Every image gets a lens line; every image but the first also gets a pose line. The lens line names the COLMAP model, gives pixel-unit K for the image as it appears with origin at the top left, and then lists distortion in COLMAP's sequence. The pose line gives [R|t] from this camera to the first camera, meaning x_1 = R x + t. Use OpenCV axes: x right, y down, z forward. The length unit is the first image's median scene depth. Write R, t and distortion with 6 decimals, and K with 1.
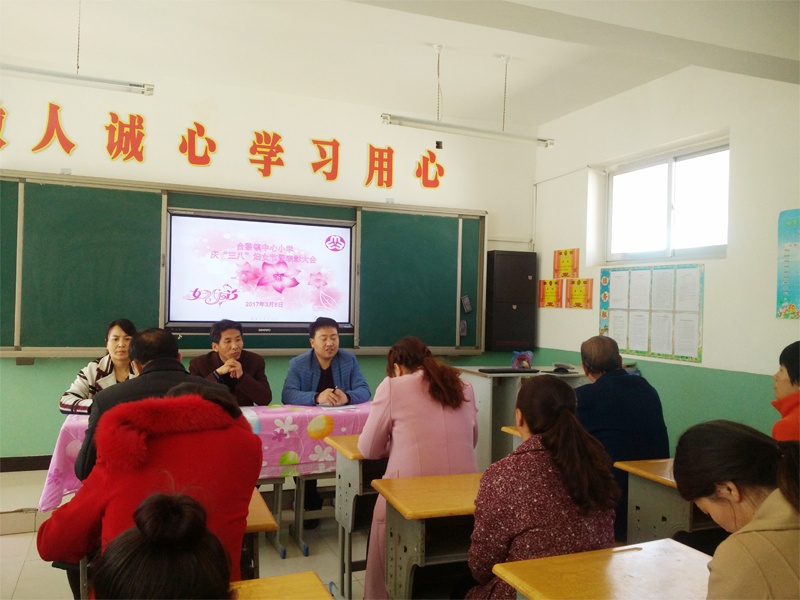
lens RADIAL K [[672.3, 0, 384.3], [0, 672.3, 307.8], [0, 0, 1]] dist [0.123980, -0.329176]
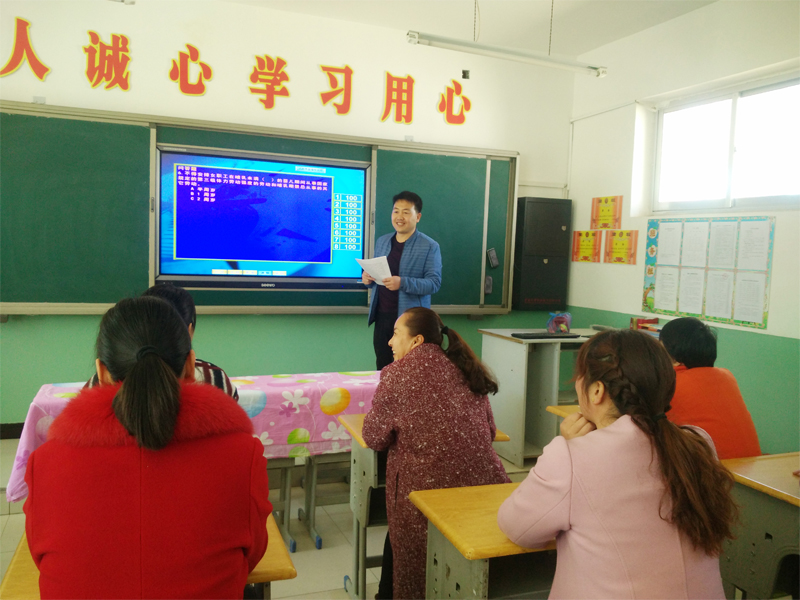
lens RADIAL K [[672.3, 0, 384.3], [0, 672.3, 307.8], [0, 0, 1]] dist [0.123980, -0.329176]
pose [[0.999941, 0.010654, 0.002306, -0.025584], [-0.010806, 0.996649, 0.081075, -0.010720], [-0.001435, -0.081095, 0.996705, 0.108568]]
